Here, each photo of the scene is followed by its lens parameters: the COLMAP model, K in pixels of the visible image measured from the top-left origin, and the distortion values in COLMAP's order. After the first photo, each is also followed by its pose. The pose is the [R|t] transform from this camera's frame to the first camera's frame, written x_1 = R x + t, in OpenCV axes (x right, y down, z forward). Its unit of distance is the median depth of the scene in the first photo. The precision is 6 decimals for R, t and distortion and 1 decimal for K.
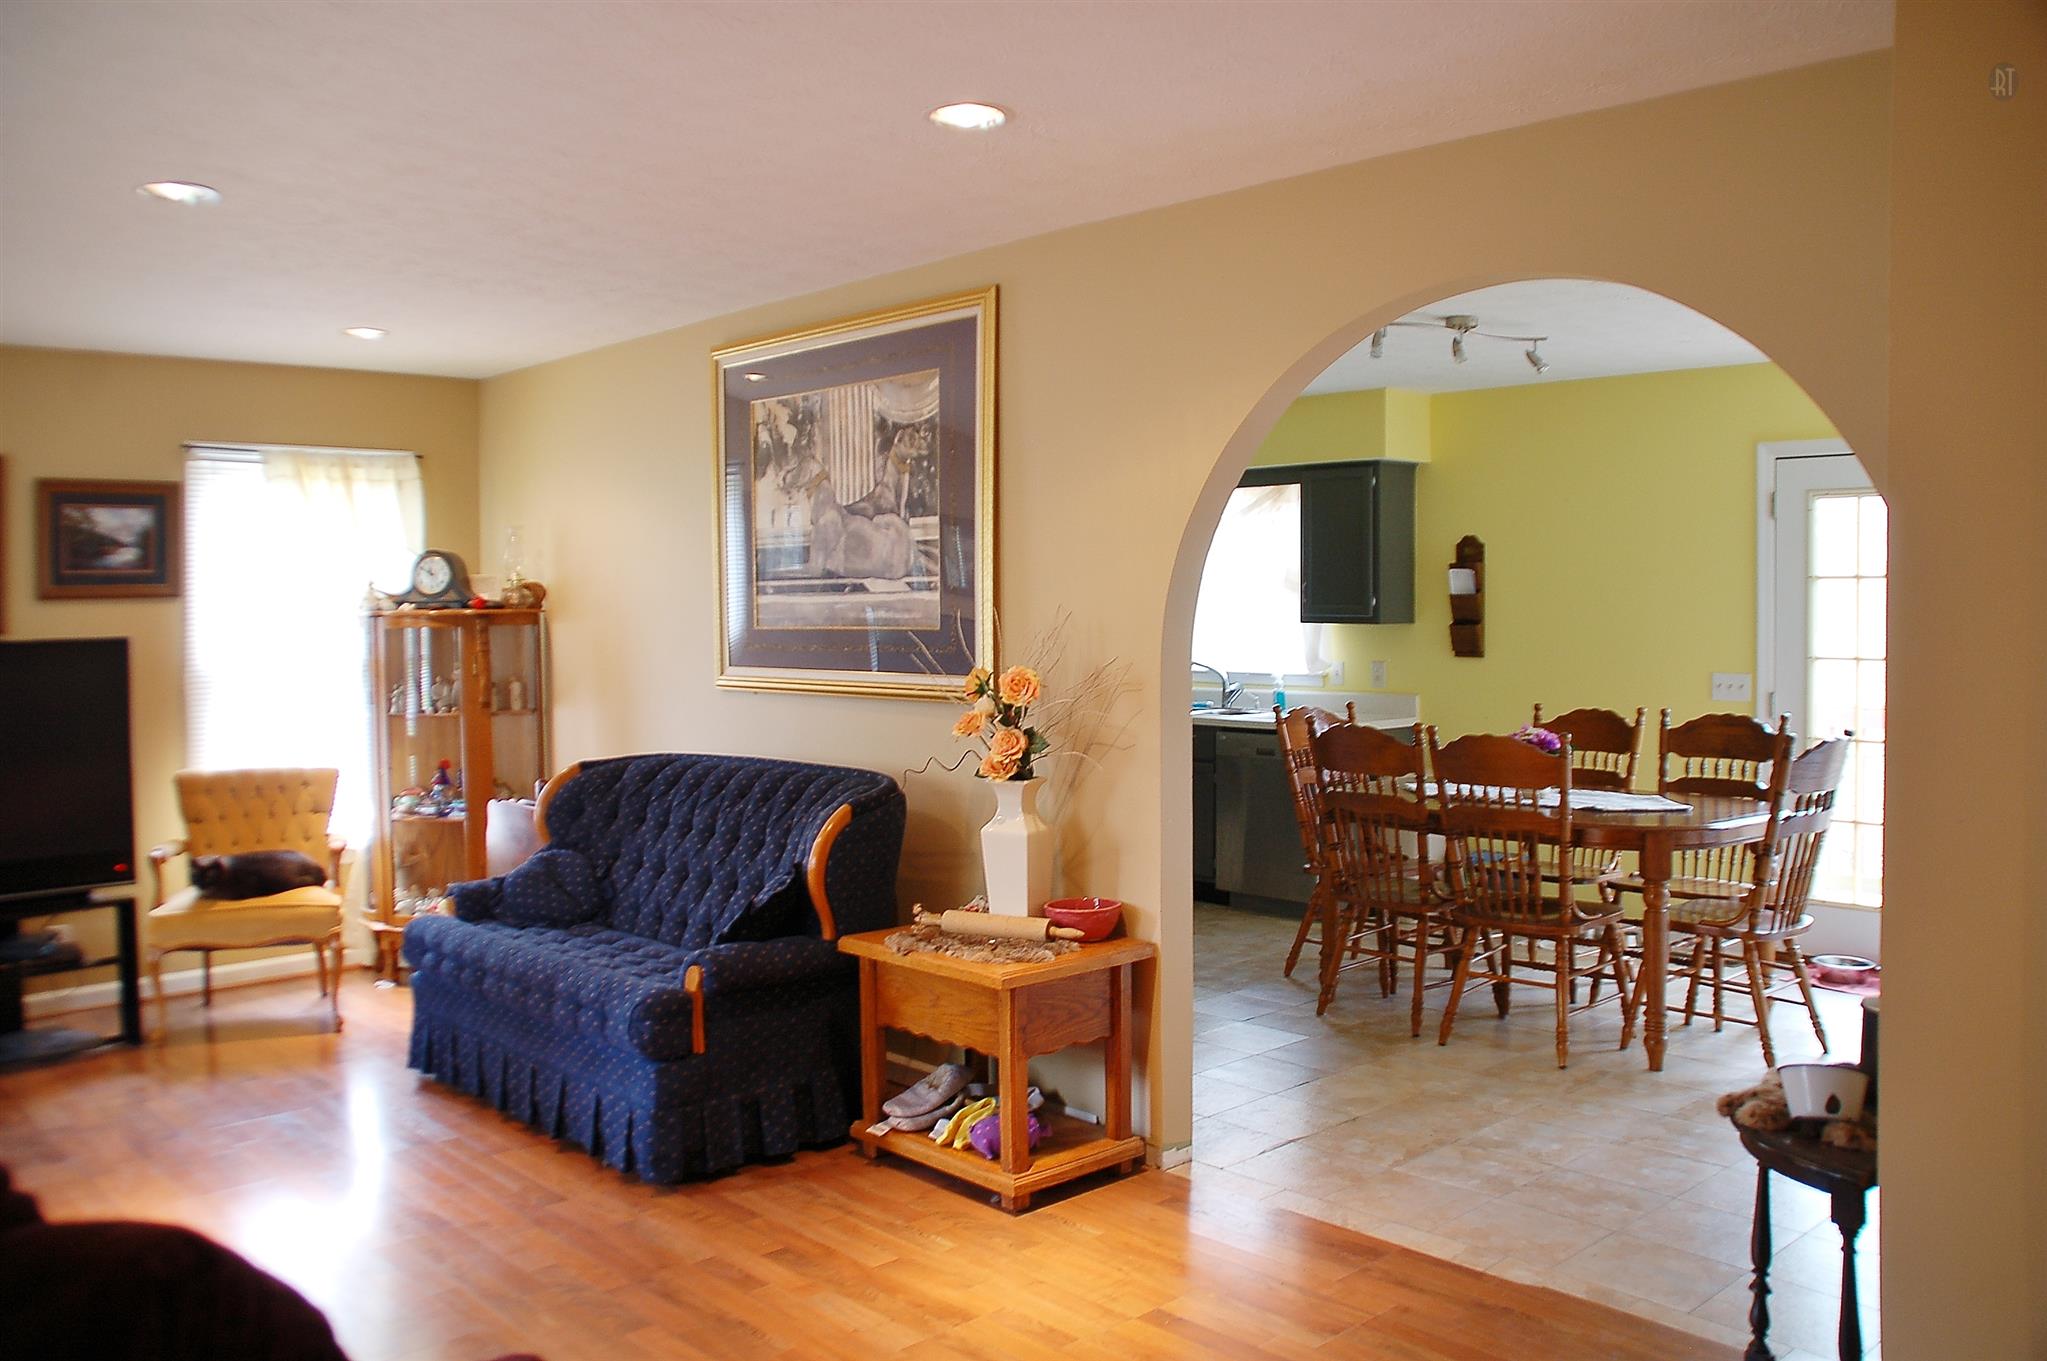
lens RADIAL K [[1741.2, 0, 1023.5], [0, 1741.2, 680.5], [0, 0, 1]] dist [-0.080059, 0.021735]
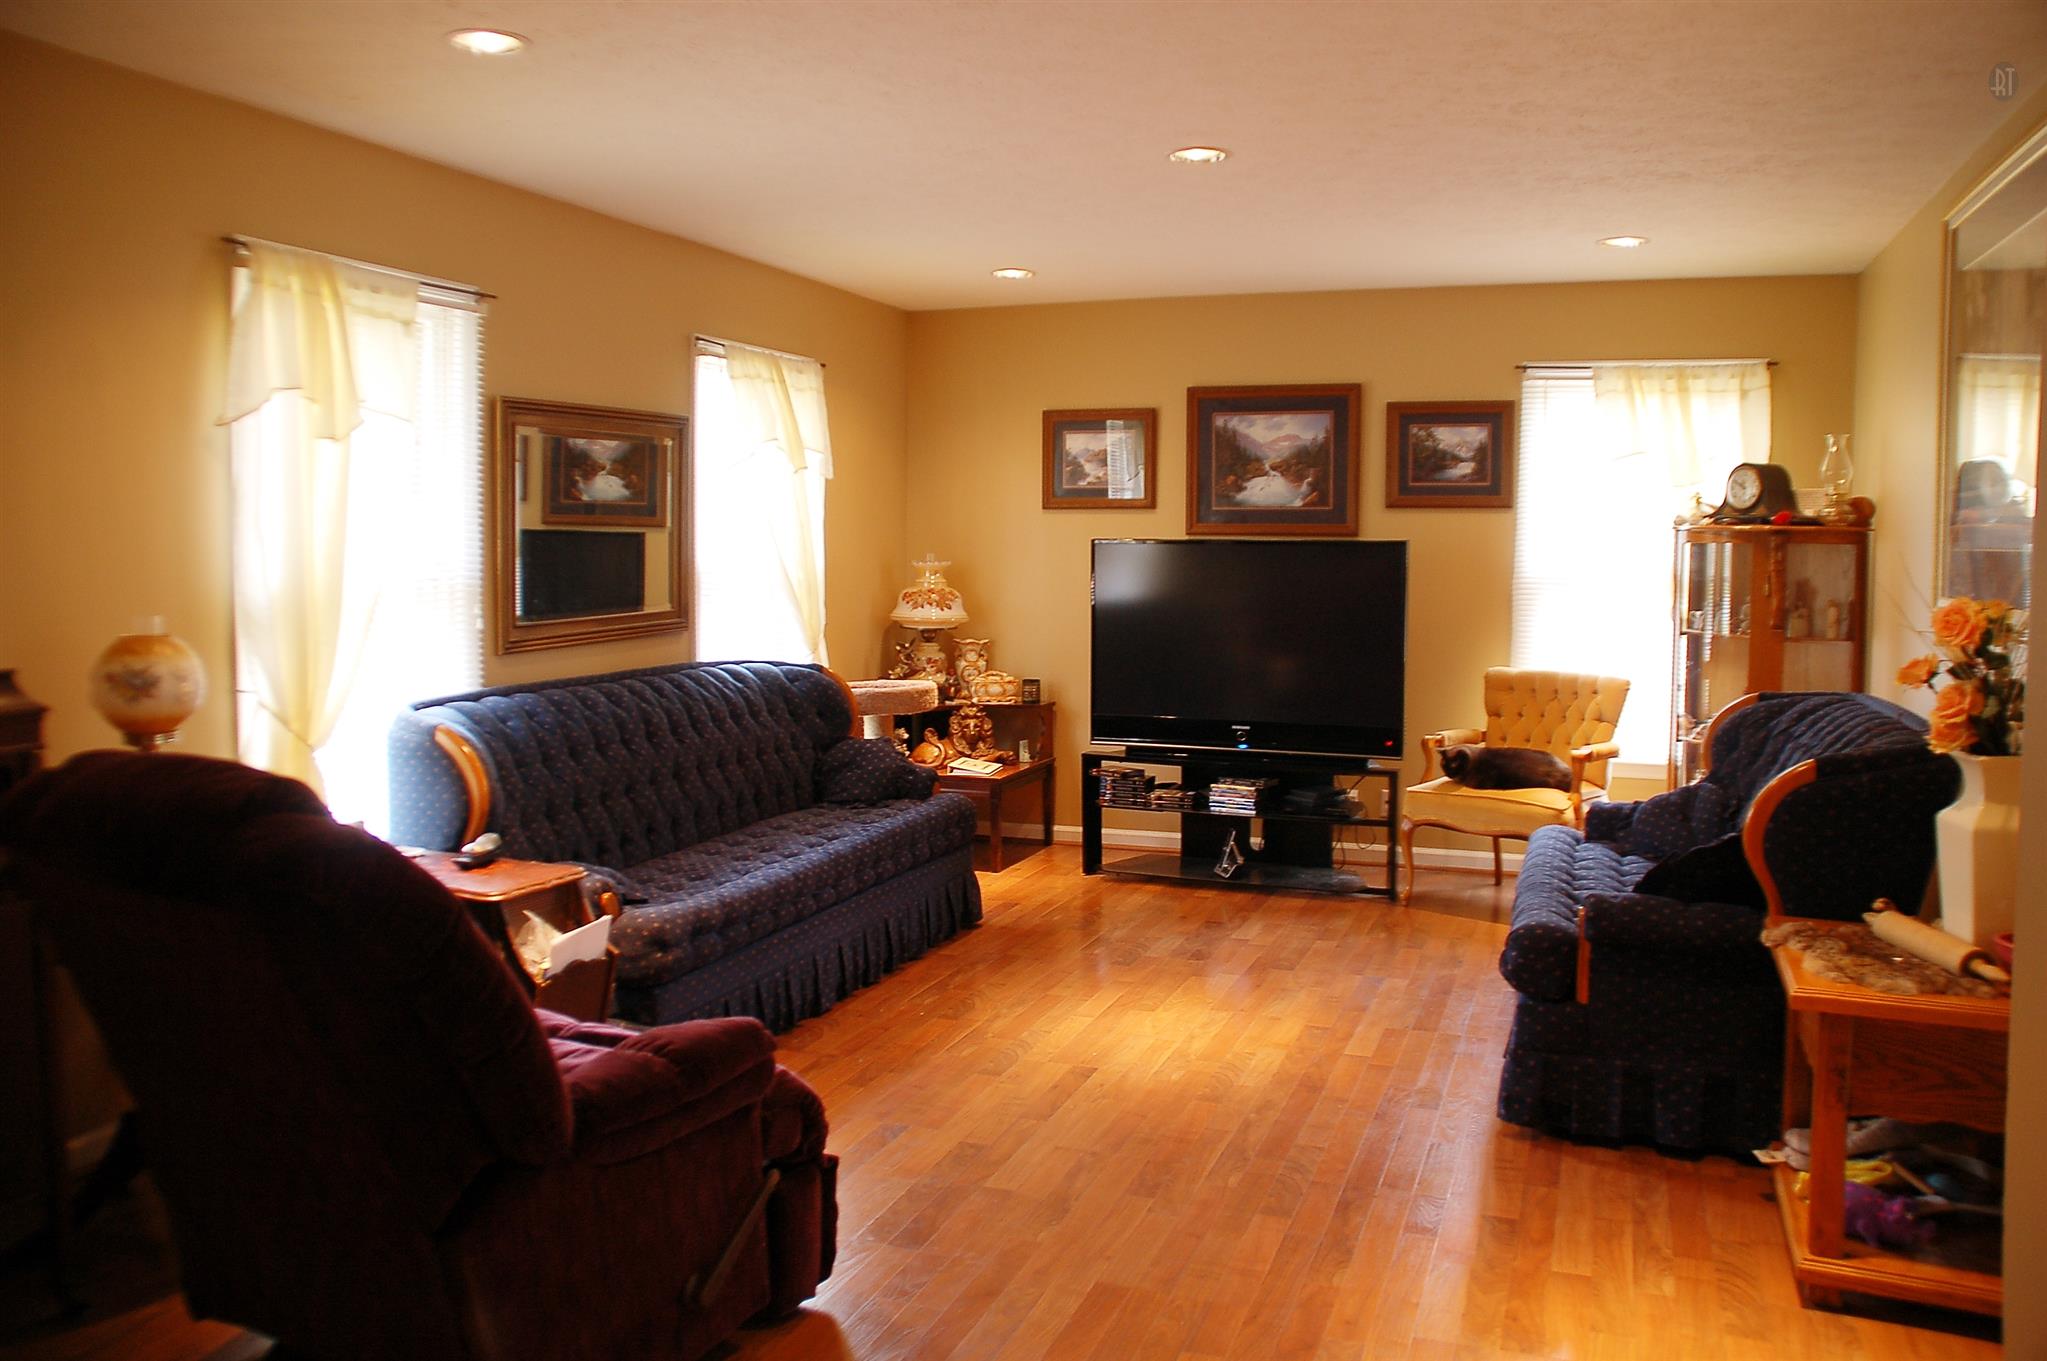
lens RADIAL K [[1741.2, 0, 1023.5], [0, 1741.2, 680.5], [0, 0, 1]] dist [-0.080059, 0.021735]
pose [[0.423685, 0.090810, -0.901246, 0.381152], [-0.059342, 0.995607, 0.072420, -0.001201], [0.903864, 0.022799, 0.427213, 0.267568]]
